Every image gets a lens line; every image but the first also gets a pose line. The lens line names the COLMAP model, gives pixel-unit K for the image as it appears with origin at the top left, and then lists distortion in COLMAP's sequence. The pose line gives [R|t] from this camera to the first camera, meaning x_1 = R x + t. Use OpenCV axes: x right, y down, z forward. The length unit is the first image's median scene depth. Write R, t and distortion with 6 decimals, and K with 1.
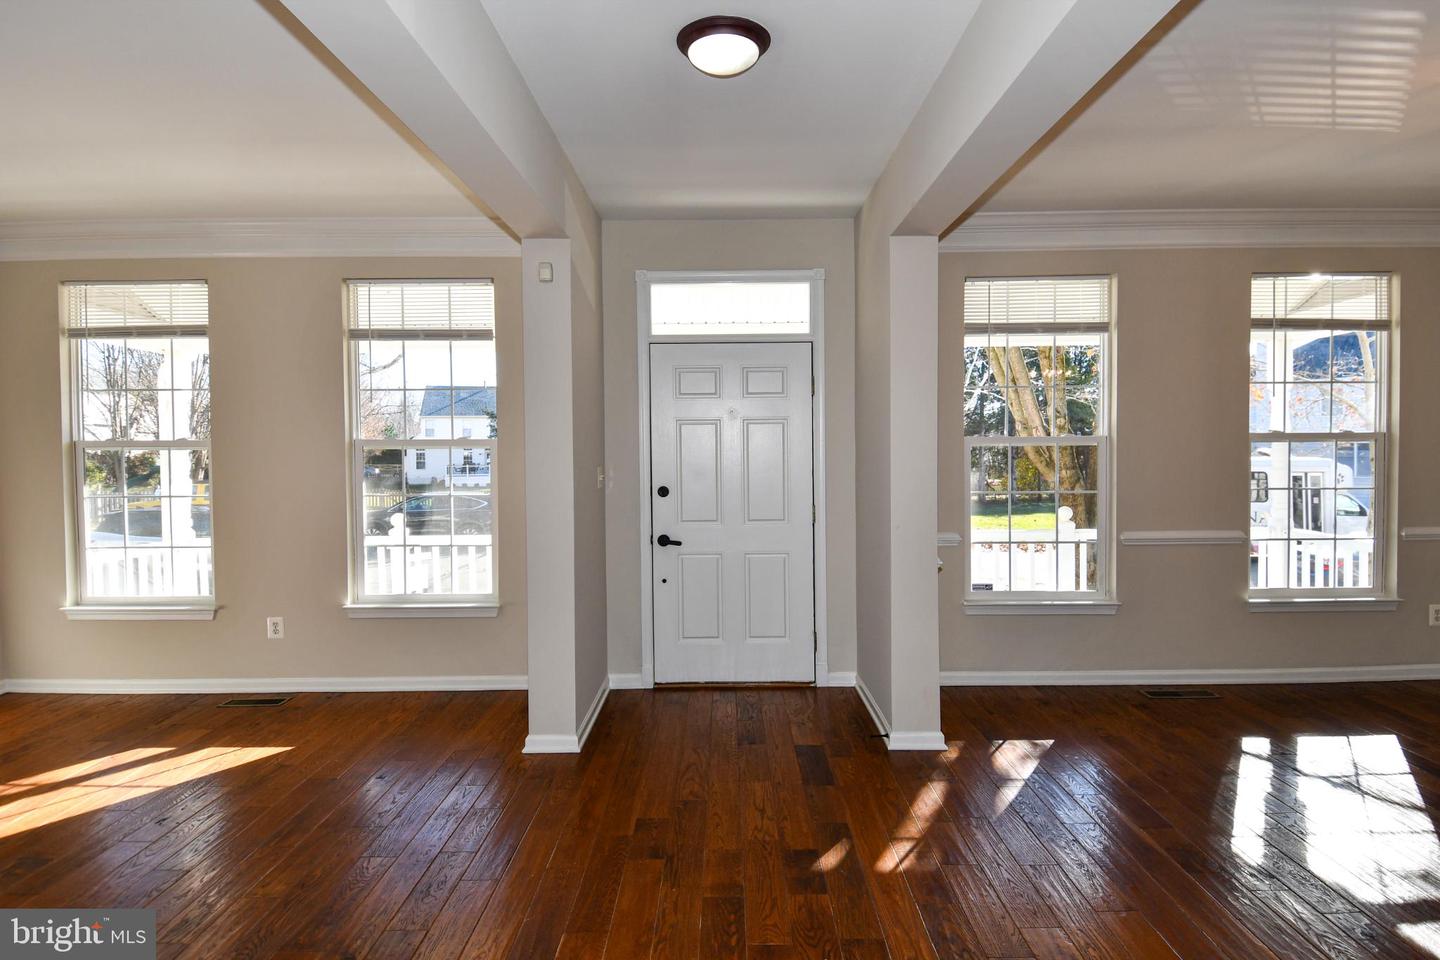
lens RADIAL K [[787.3, 0, 771.9], [0, 787.3, 466.0], [0, 0, 1]] dist [0.044988, -0.044472]
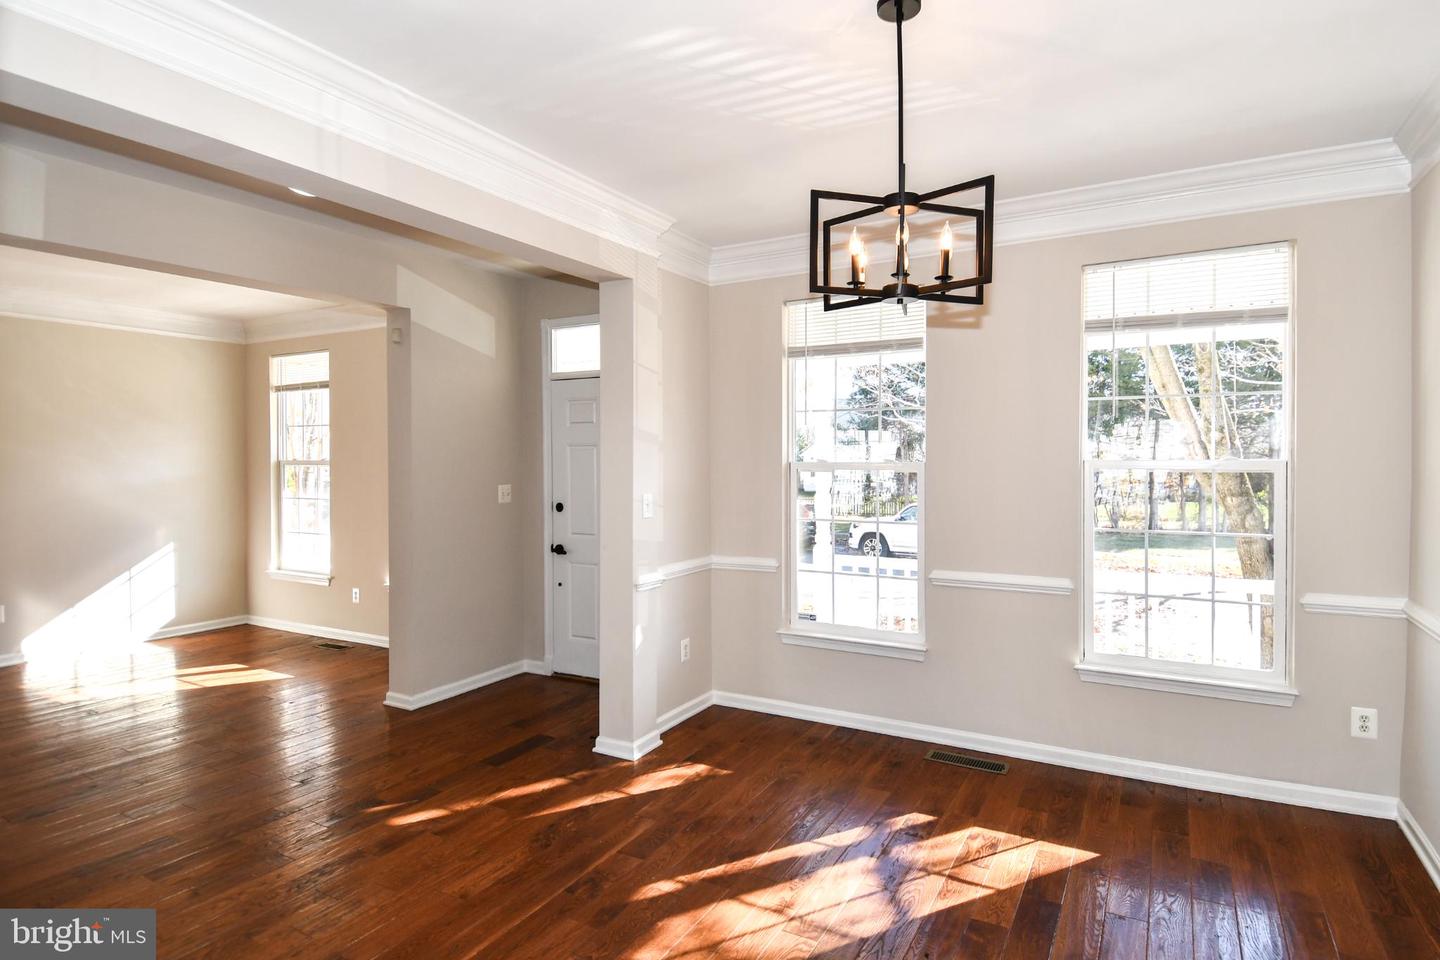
lens RADIAL K [[808.5, 0, 737.0], [0, 808.5, 460.2], [0, 0, 1]] dist [0.030280, -0.048812]
pose [[0.870972, 0.005579, -0.491300, 0.674296], [-0.015029, 0.999770, -0.015291, -0.022111], [0.491102, 0.020702, 0.870856, 0.089728]]
